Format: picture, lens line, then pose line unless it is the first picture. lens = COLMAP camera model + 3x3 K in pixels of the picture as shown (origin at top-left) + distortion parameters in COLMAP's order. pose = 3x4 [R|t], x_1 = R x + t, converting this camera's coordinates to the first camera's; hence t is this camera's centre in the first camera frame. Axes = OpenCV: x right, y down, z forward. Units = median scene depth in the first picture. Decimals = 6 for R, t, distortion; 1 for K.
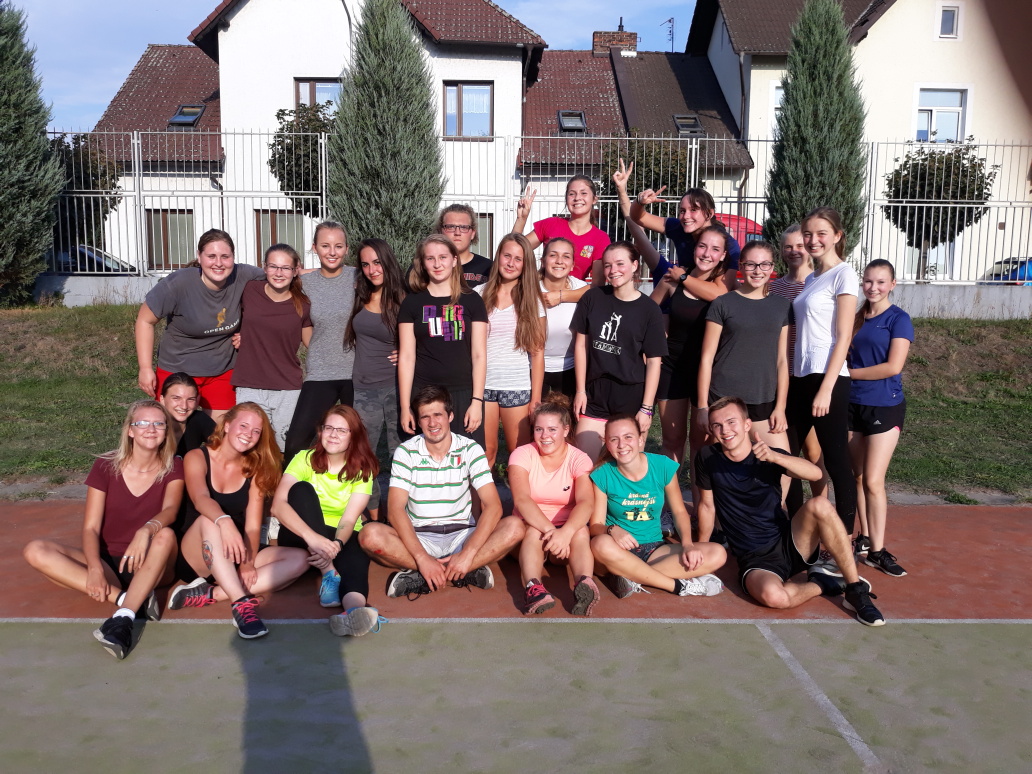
lens RADIAL K [[889.6, 0, 517.1], [0, 889.6, 390.4], [0, 0, 1]] dist [0.002507, -0.022831]
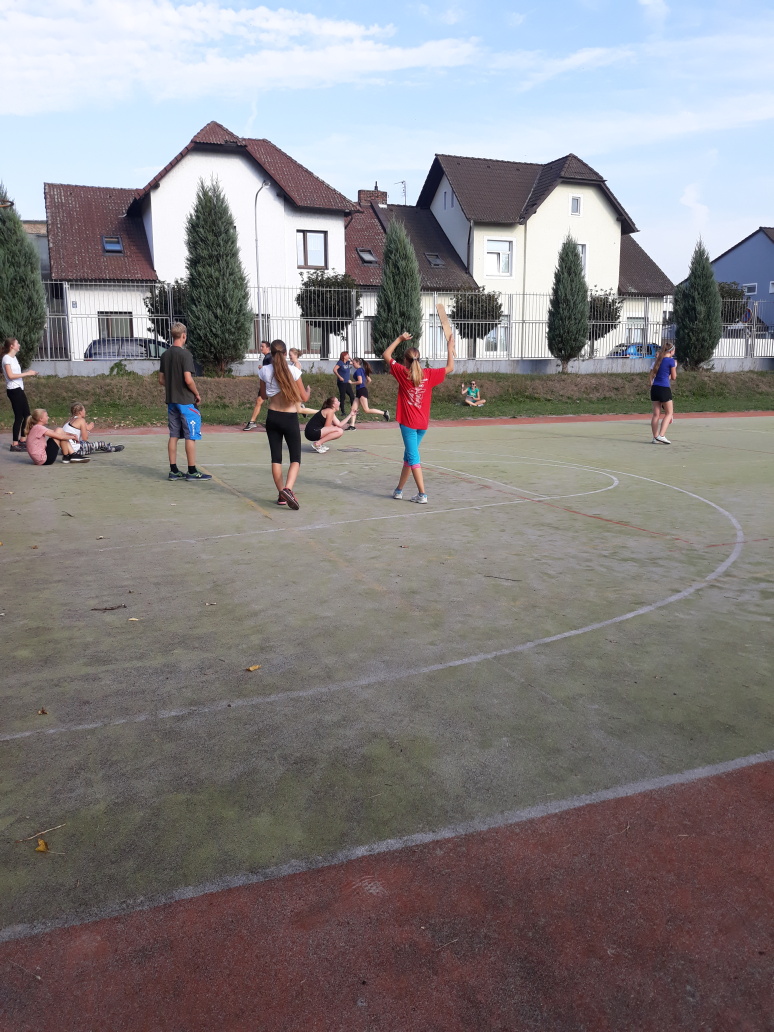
lens RADIAL K [[889.6, 0, 396.8], [0, 889.6, 536.1], [0, 0, 1]] dist [0.002507, -0.022831]
pose [[0.939629, -0.081285, 0.332401, -0.955513], [0.052848, 0.994194, 0.093730, 0.106466], [-0.338090, -0.070505, 0.938469, -1.147596]]
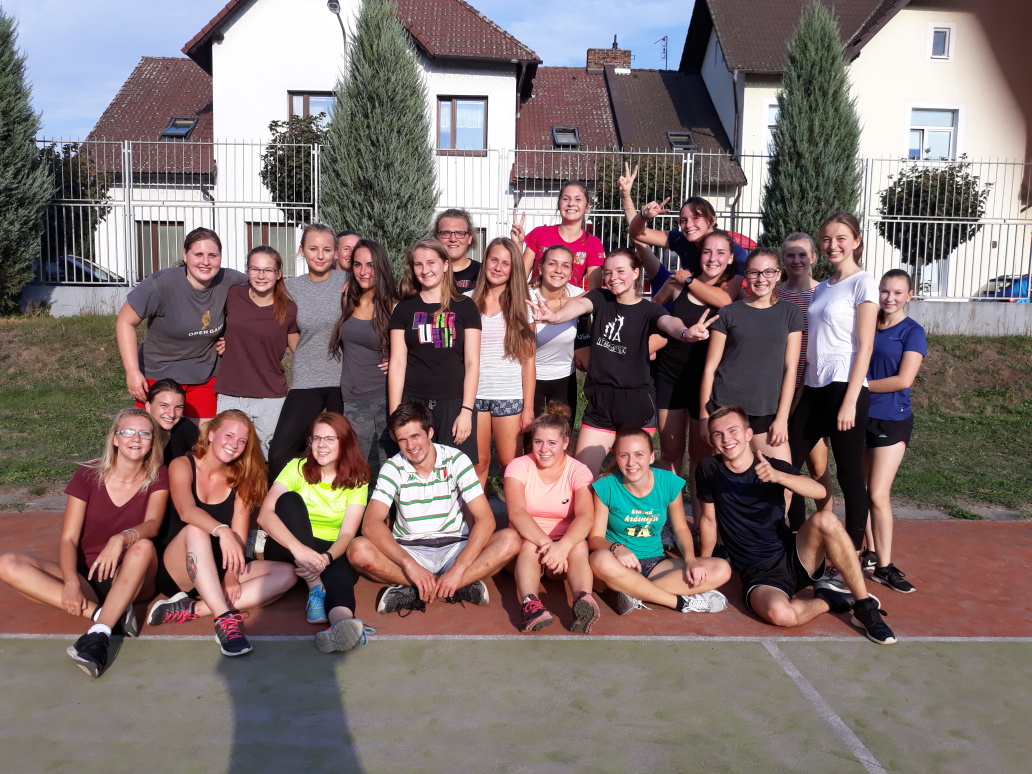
lens RADIAL K [[889.6, 0, 522.2], [0, 889.6, 387.6], [0, 0, 1]] dist [0.002507, -0.022831]
pose [[0.999849, 0.007097, 0.015831, -0.002569], [-0.006750, 0.999738, -0.021849, 0.003504], [-0.015982, 0.021739, 0.999636, 0.012530]]
